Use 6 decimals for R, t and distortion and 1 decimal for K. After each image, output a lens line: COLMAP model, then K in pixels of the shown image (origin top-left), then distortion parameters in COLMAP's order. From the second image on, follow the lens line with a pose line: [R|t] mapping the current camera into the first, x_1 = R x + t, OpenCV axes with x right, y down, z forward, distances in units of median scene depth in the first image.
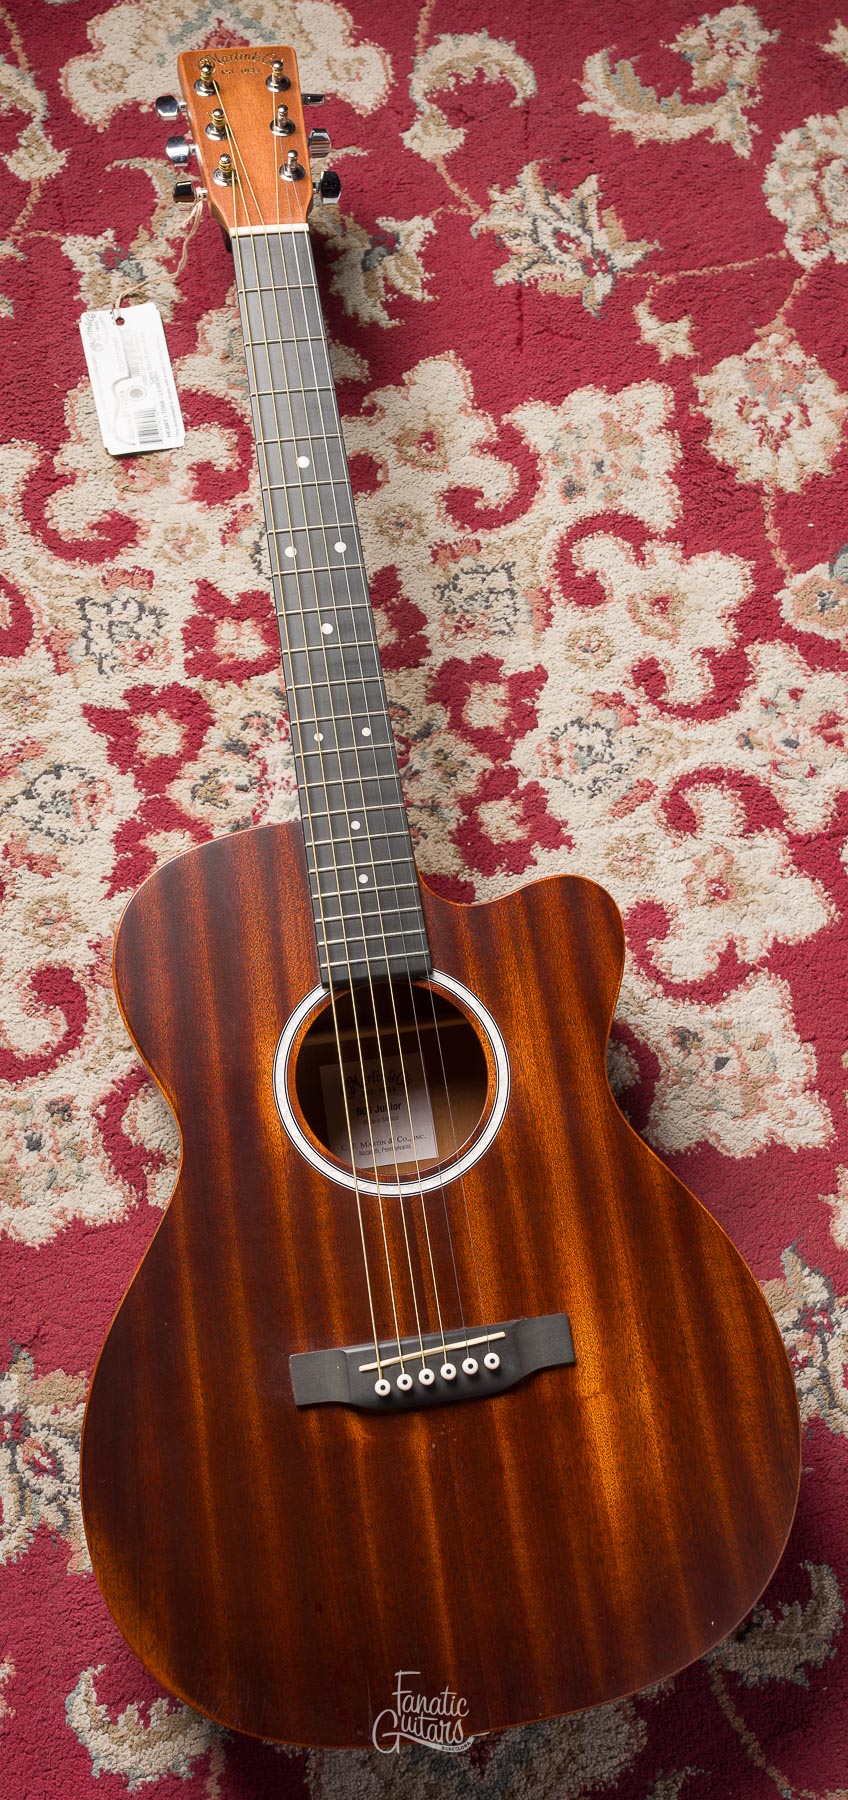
lens RADIAL K [[1926.1, 0, 409.3], [0, 1926.1, 851.4], [0, 0, 1]] dist [-0.005772, 0.000000]
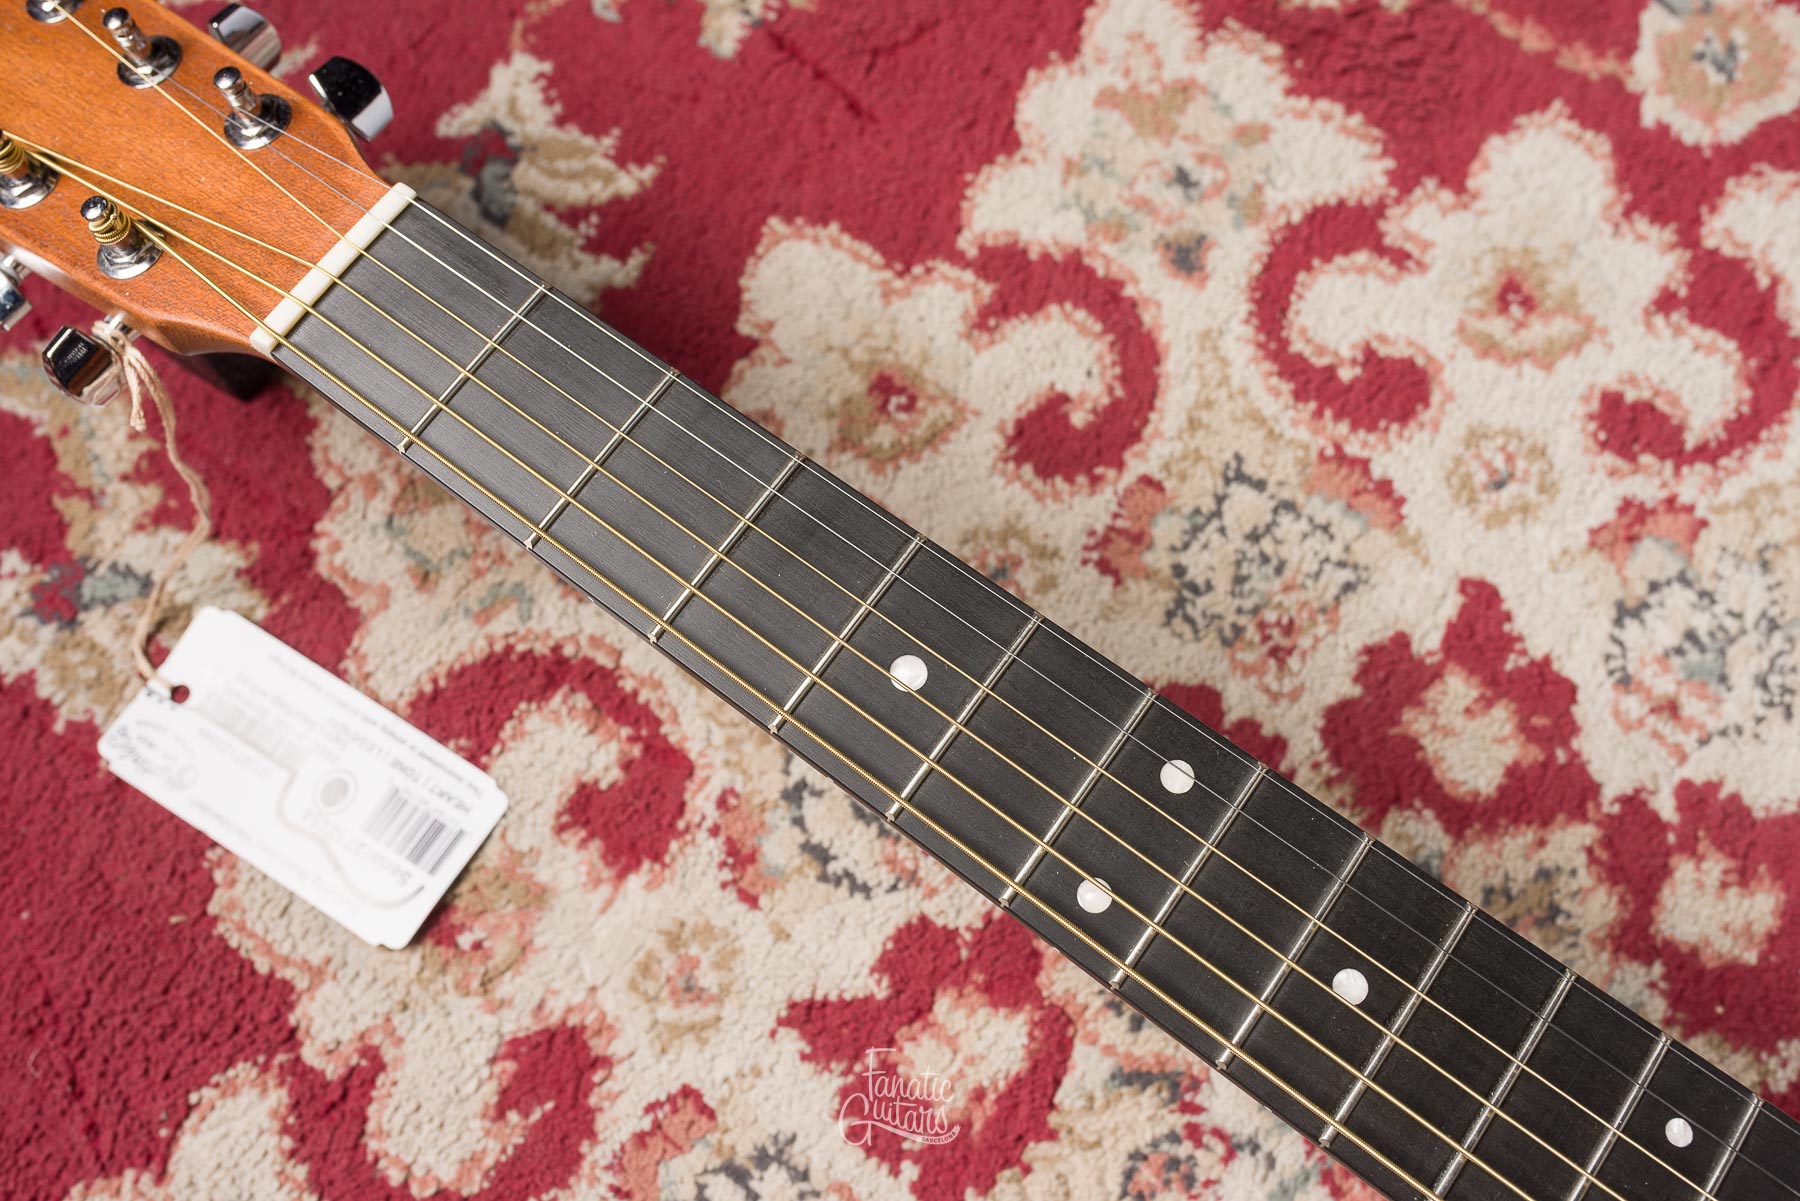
lens RADIAL K [[1812.5, 0, 898.3], [0, 1812.5, 590.4], [0, 0, 1]] dist [0.002103, 0.000000]
pose [[0.700136, -0.701422, 0.133480, -0.079932], [0.704386, 0.709112, 0.031620, -0.200212], [-0.116832, 0.071883, 0.990547, 0.607947]]
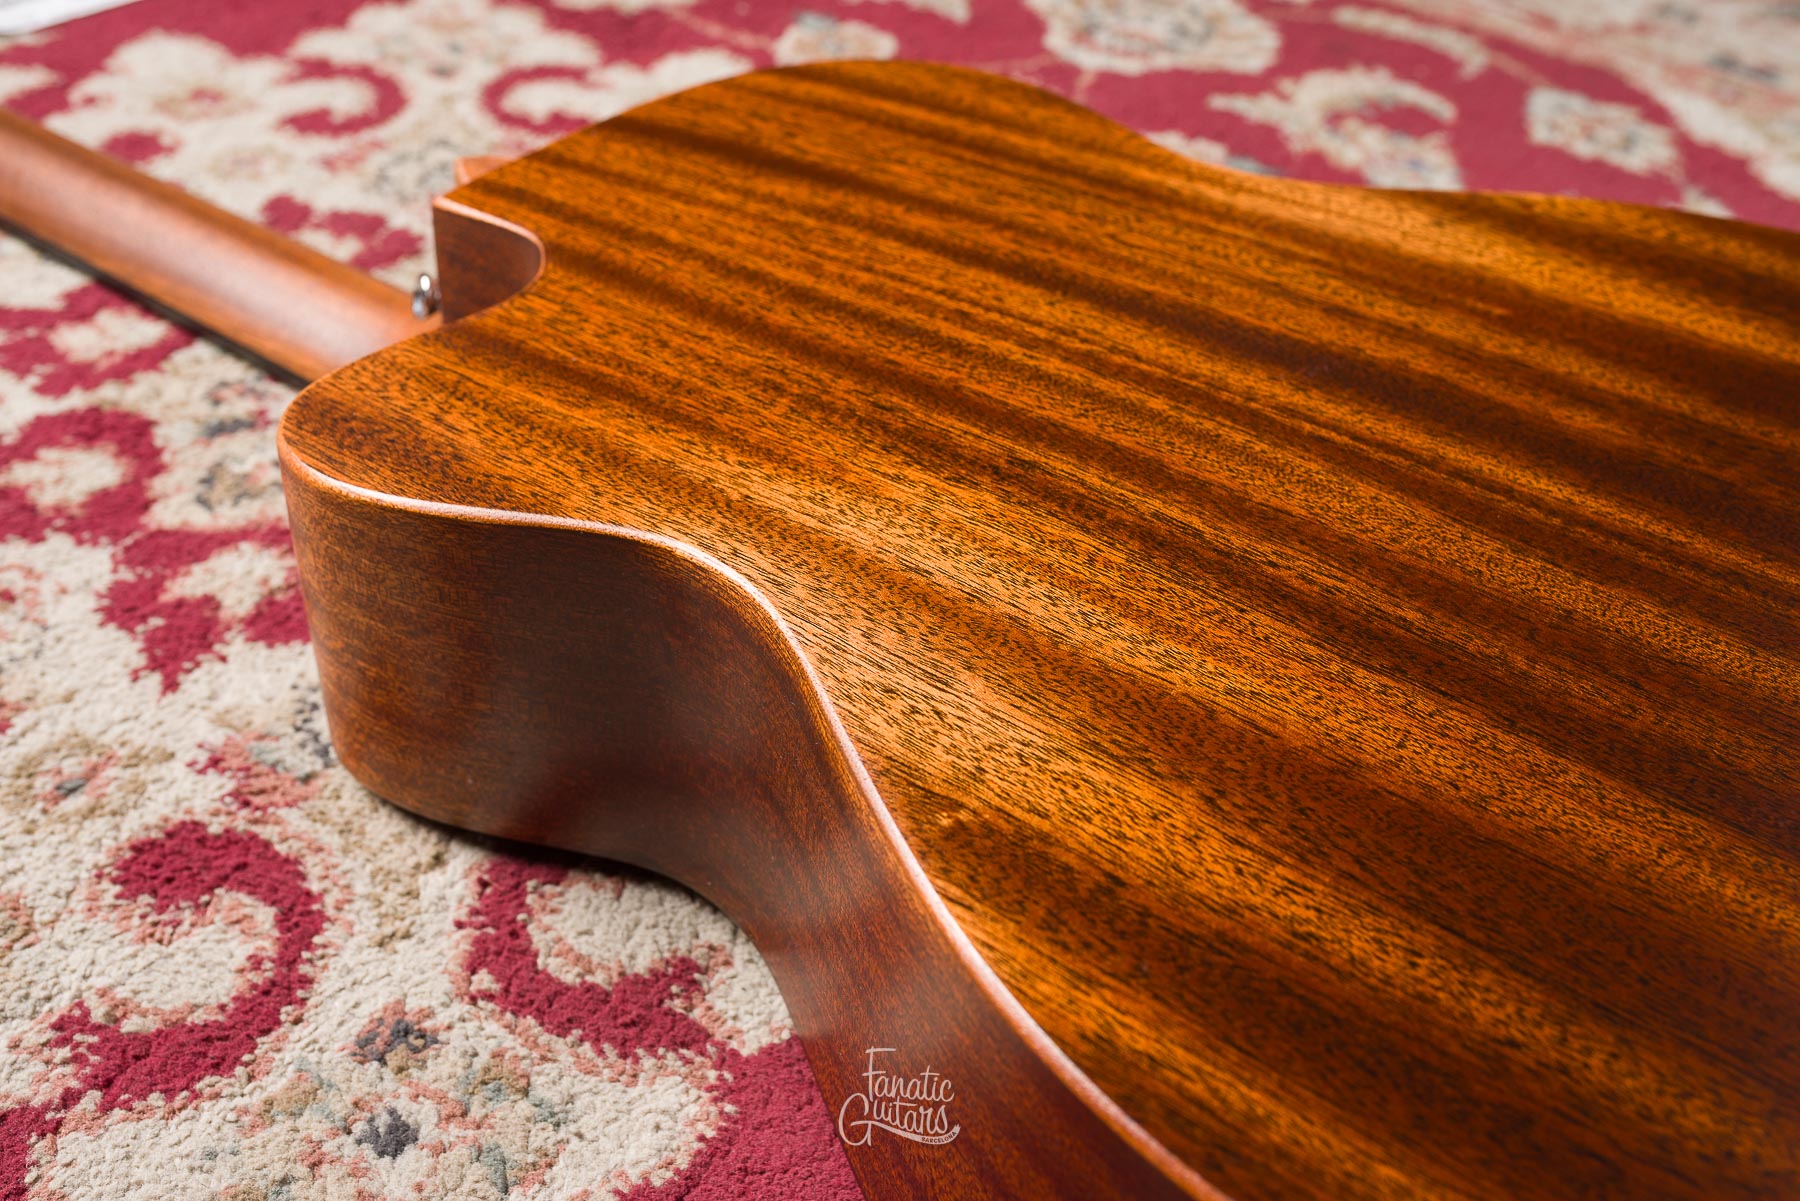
lens RADIAL K [[1812.5, 0, 903.5], [0, 1812.5, 583.3], [0, 0, 1]] dist [0.002103, 0.000000]
pose [[0.685478, -0.466964, 0.558627, -0.244736], [0.686930, 0.669101, -0.283604, 0.221107], [-0.241345, 0.578142, 0.779426, 0.601066]]
